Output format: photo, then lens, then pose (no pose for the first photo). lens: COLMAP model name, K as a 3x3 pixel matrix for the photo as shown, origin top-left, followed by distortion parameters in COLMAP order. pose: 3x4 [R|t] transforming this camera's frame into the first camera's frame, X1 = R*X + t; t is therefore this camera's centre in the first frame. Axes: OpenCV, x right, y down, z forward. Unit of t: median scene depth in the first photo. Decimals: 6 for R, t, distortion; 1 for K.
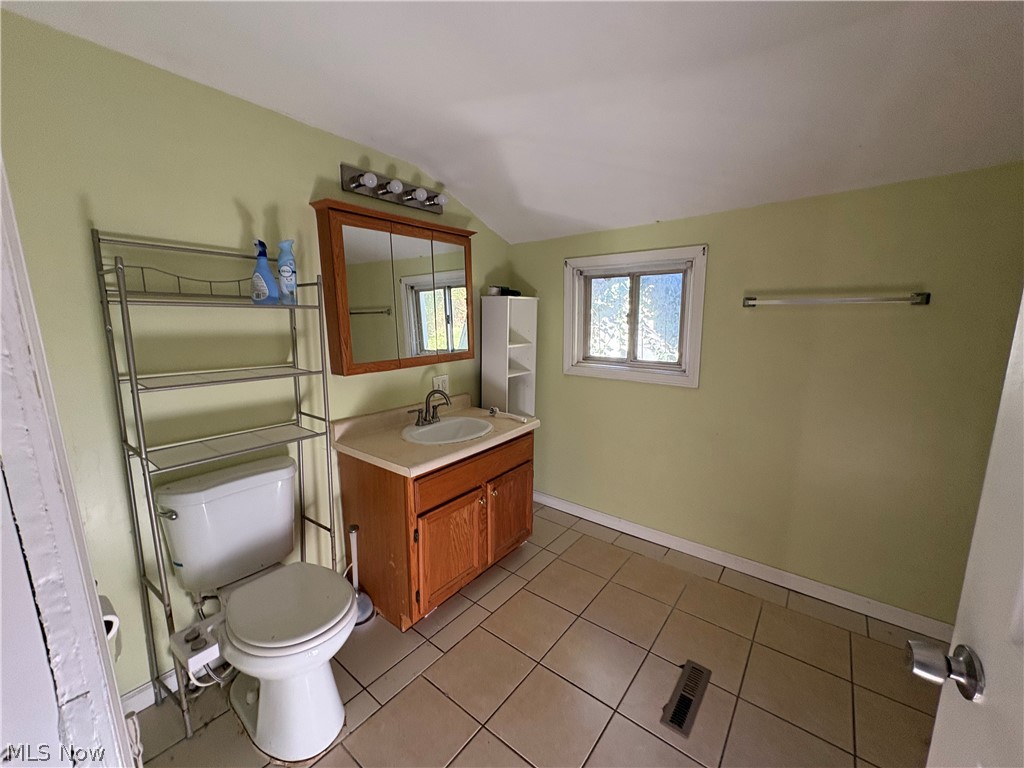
lens RADIAL K [[407.5, 0, 513.5], [0, 407.5, 385.7], [0, 0, 1]] dist [0.003503, 0.000300]
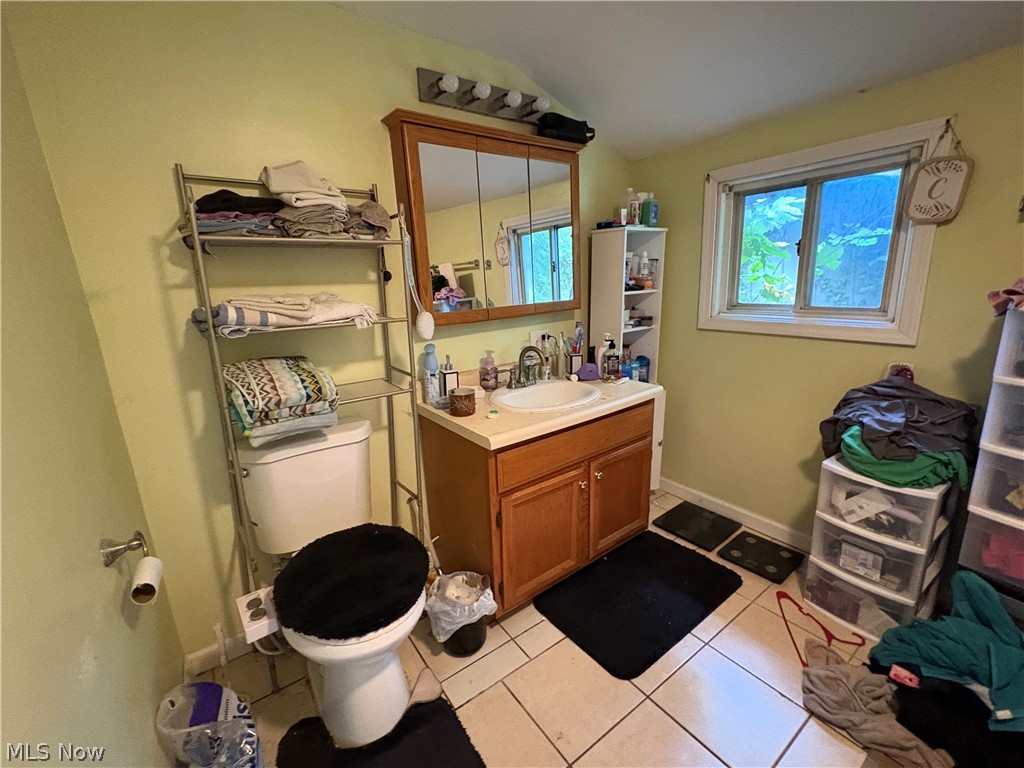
lens RADIAL K [[440.8, 0, 510.5], [0, 440.8, 385.1], [0, 0, 1]] dist [0.000225, -0.000799]
pose [[0.961353, 0.029333, -0.273750, 0.016342], [-0.008214, 0.996922, 0.077975, 0.019911], [0.275195, -0.072712, 0.958635, 0.125689]]
